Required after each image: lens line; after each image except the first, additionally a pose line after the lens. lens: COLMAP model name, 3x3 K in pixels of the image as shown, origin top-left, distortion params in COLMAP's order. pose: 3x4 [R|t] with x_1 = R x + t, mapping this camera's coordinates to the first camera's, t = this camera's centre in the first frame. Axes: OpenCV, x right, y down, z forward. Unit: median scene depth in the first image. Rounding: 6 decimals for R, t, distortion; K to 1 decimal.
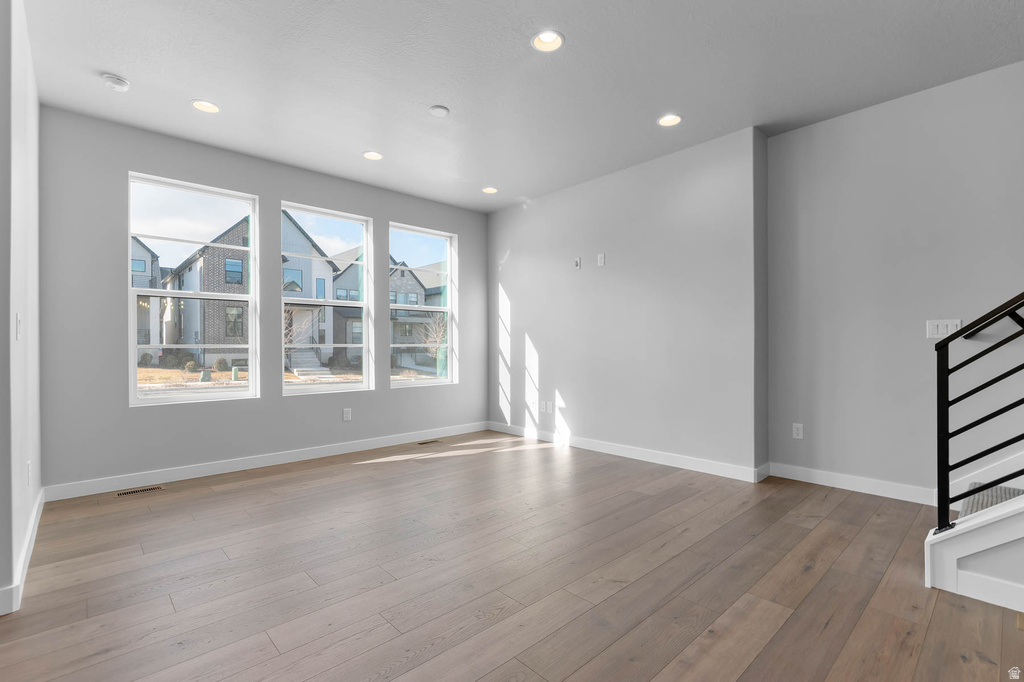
lens RADIAL K [[470.7, 0, 544.6], [0, 470.7, 341.0], [0, 0, 1]] dist [-0.001877, 0.000450]
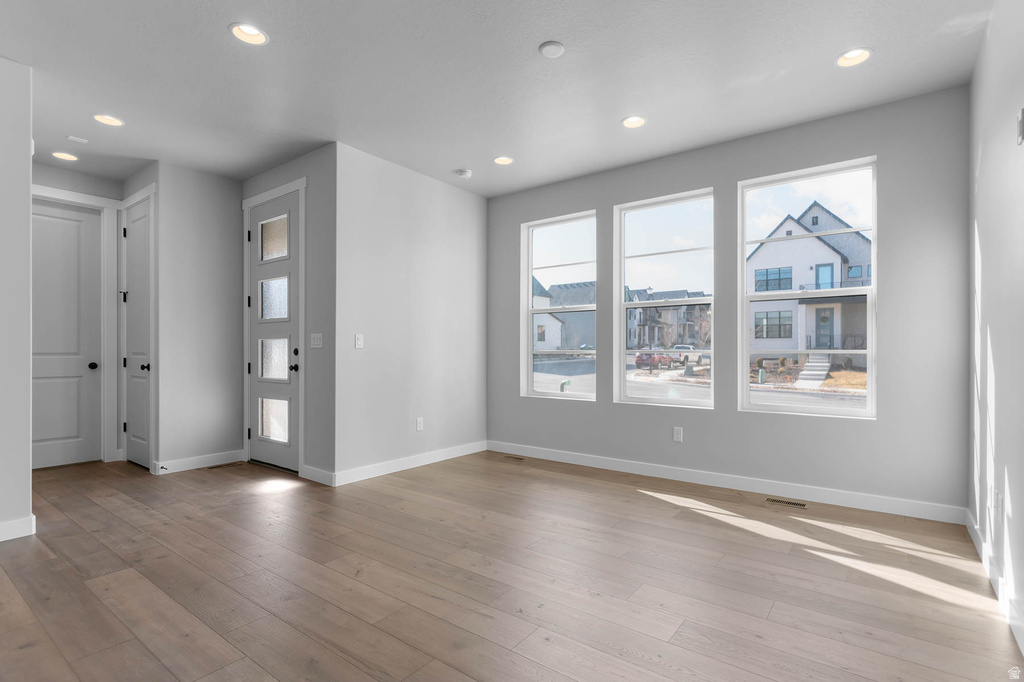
lens RADIAL K [[501.5, 0, 511.1], [0, 501.5, 350.6], [0, 0, 1]] dist [0.017492, -0.000034]
pose [[0.145915, 0.004426, -0.989287, 0.626913], [0.007193, 0.999959, 0.005535, 0.001520], [0.989271, -0.007924, 0.145877, 0.866334]]
